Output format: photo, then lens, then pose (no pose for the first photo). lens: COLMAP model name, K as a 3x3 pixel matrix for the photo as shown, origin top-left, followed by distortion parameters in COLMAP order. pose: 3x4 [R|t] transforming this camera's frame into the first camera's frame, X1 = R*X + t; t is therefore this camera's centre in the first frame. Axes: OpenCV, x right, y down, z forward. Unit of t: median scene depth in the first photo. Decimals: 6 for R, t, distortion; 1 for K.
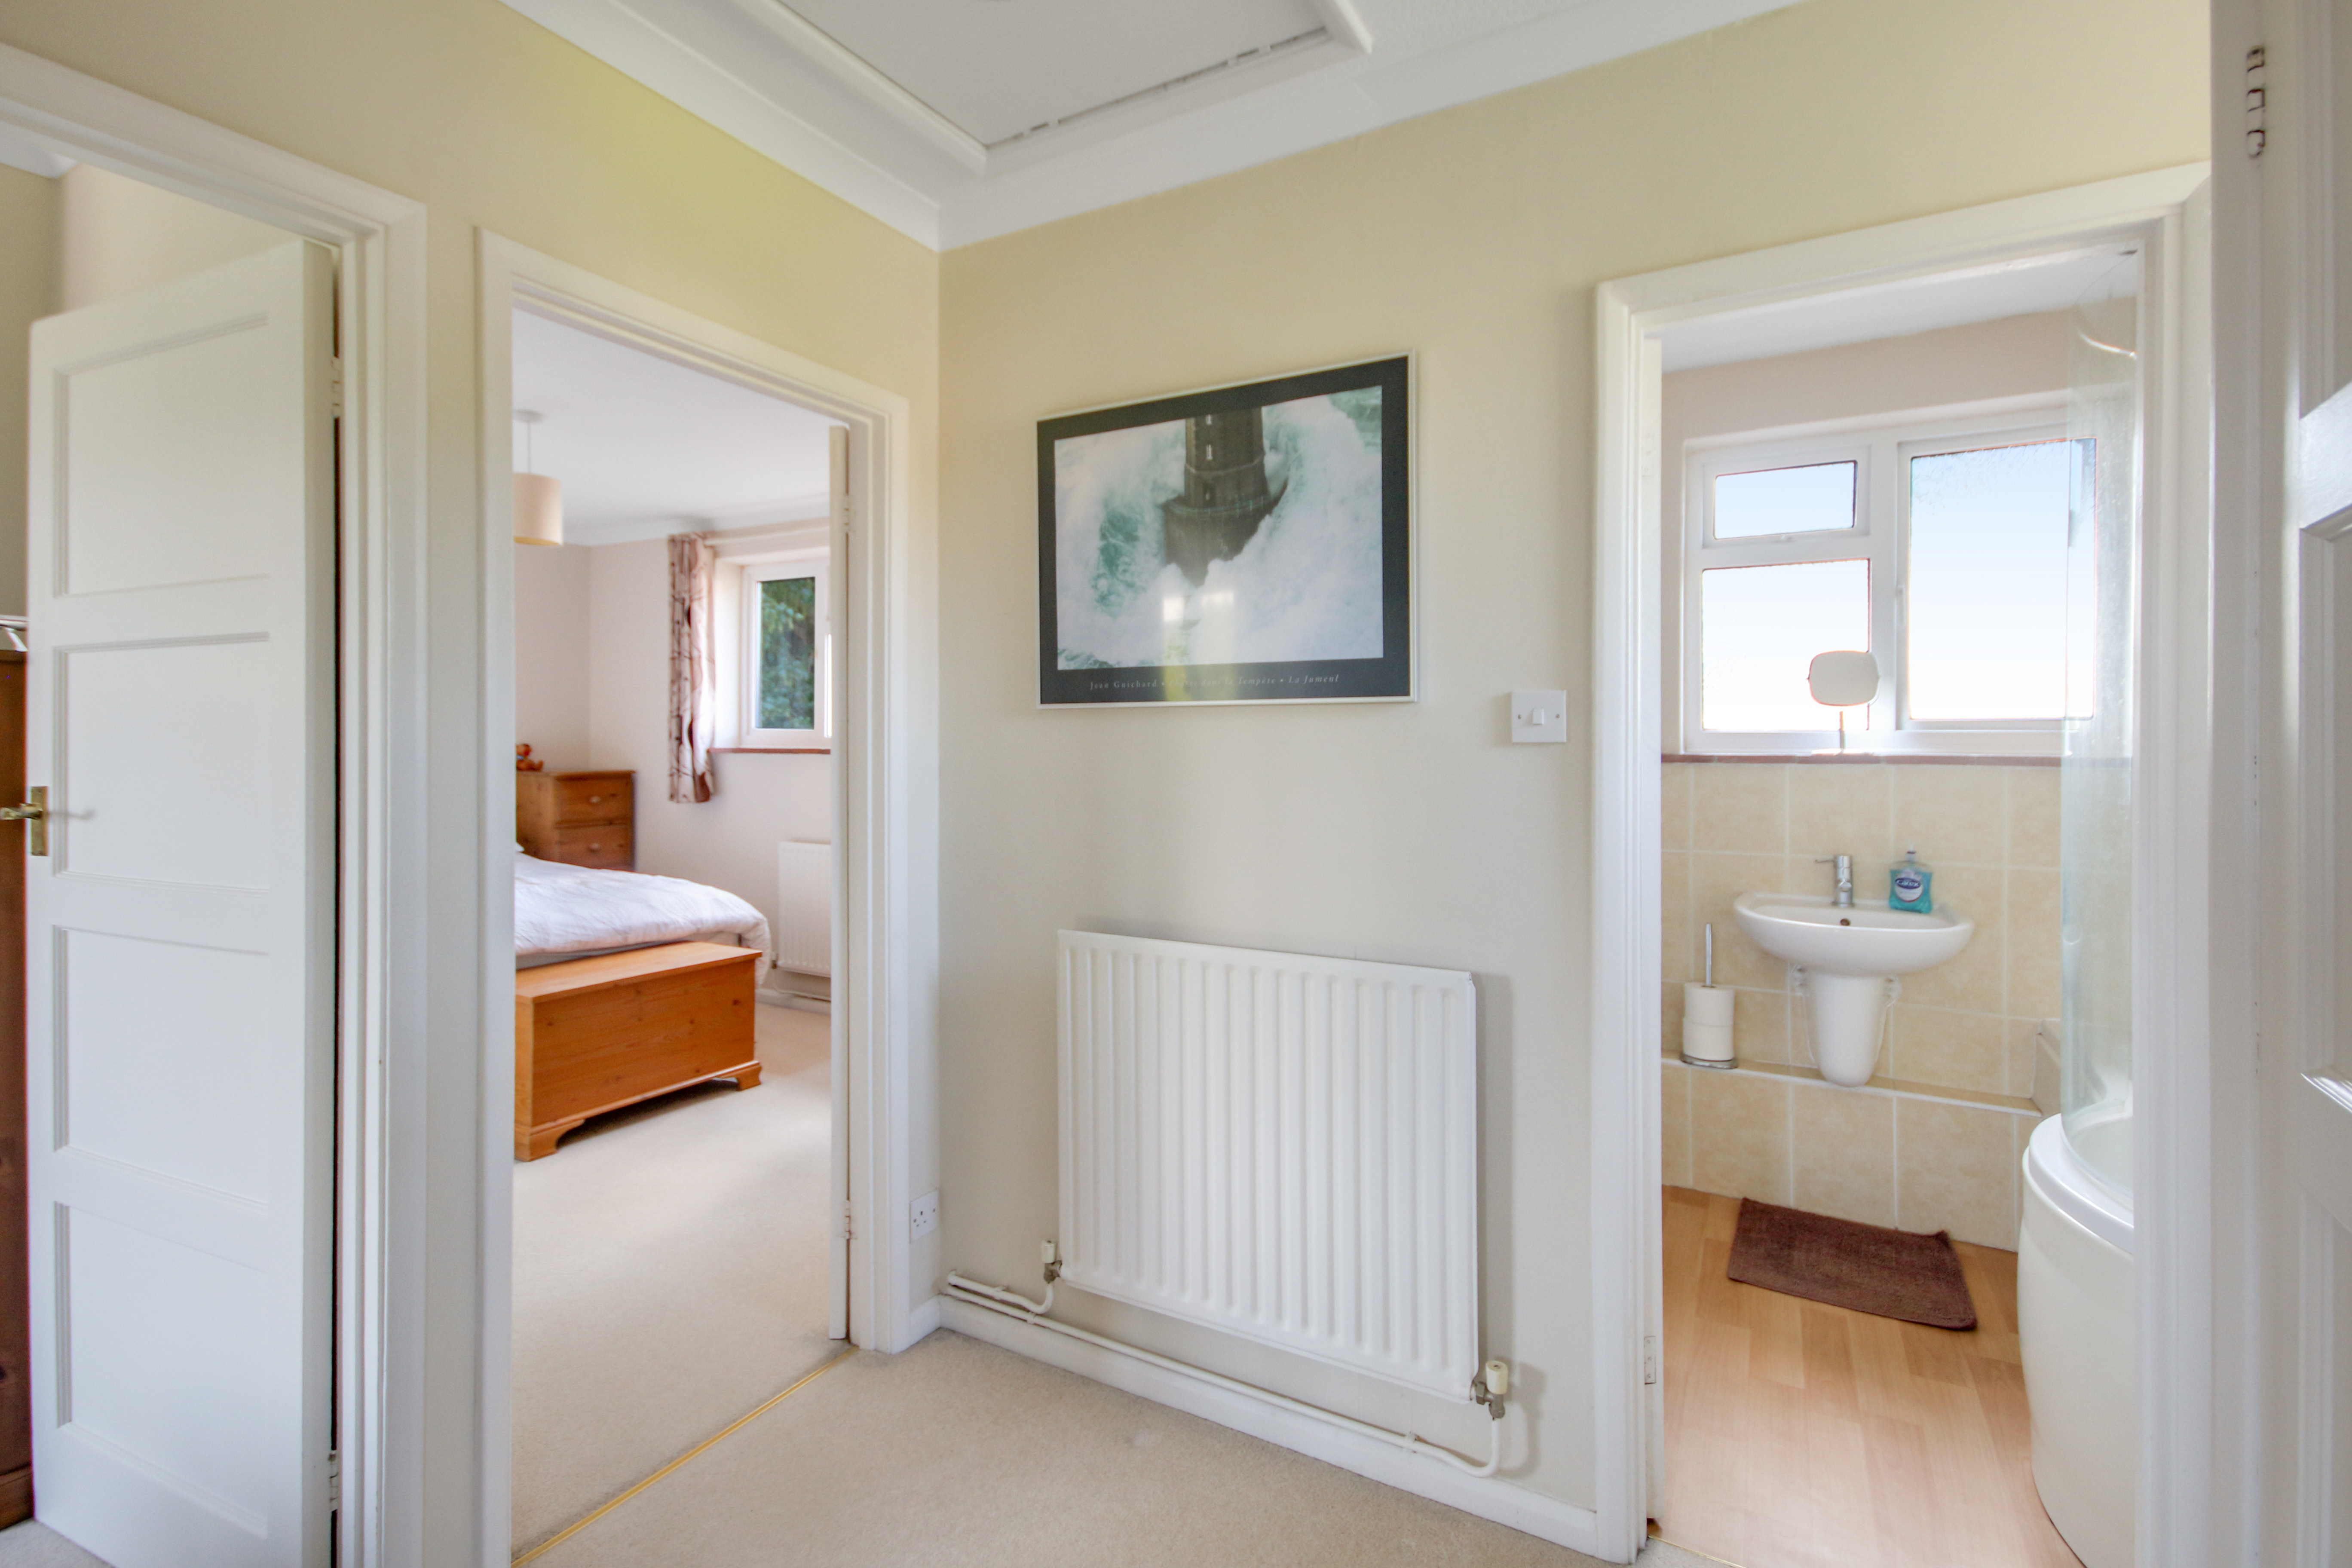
lens RADIAL K [[1064.9, 0, 1178.8], [0, 1064.9, 763.4], [0, 0, 1]] dist [0.018856, -0.000939]
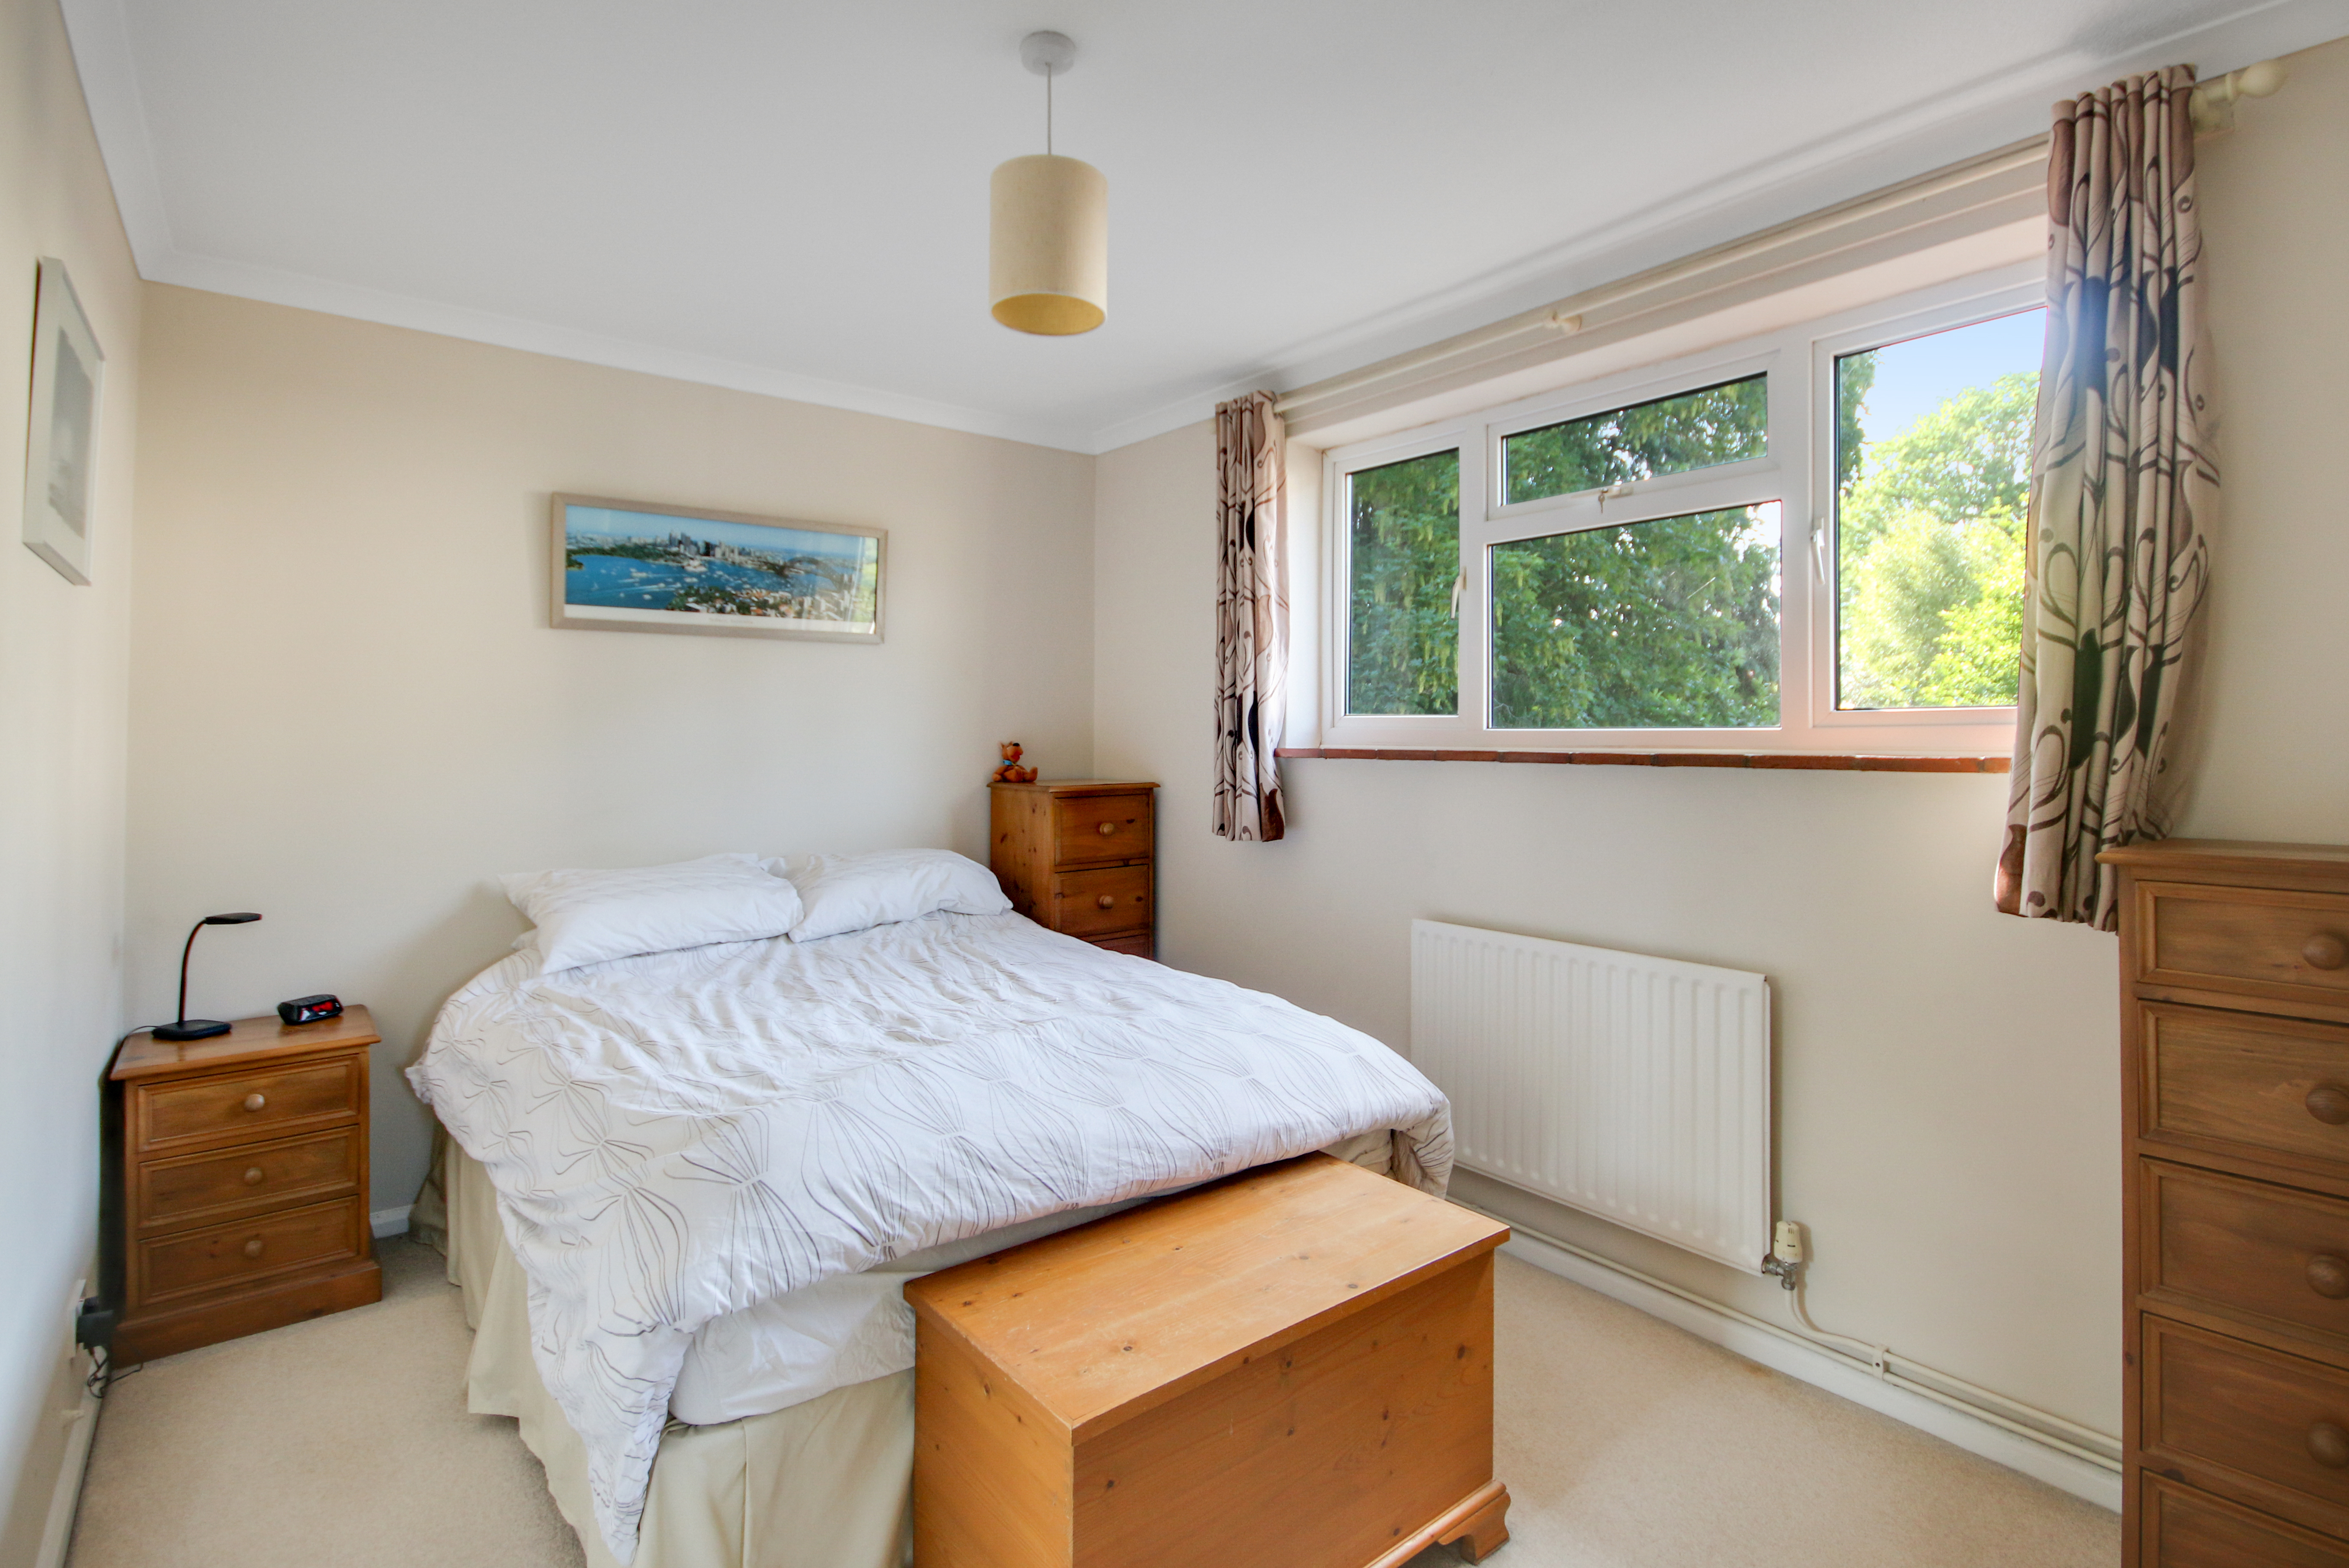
lens RADIAL K [[1063.5, 0, 1164.2], [0, 1063.5, 761.6], [0, 0, 1]] dist [0.018856, -0.000939]
pose [[0.926745, 0.006322, -0.375637, -0.277406], [-0.005804, 0.999980, 0.002509, -0.008684], [0.375646, -0.000145, 0.926763, 0.425882]]
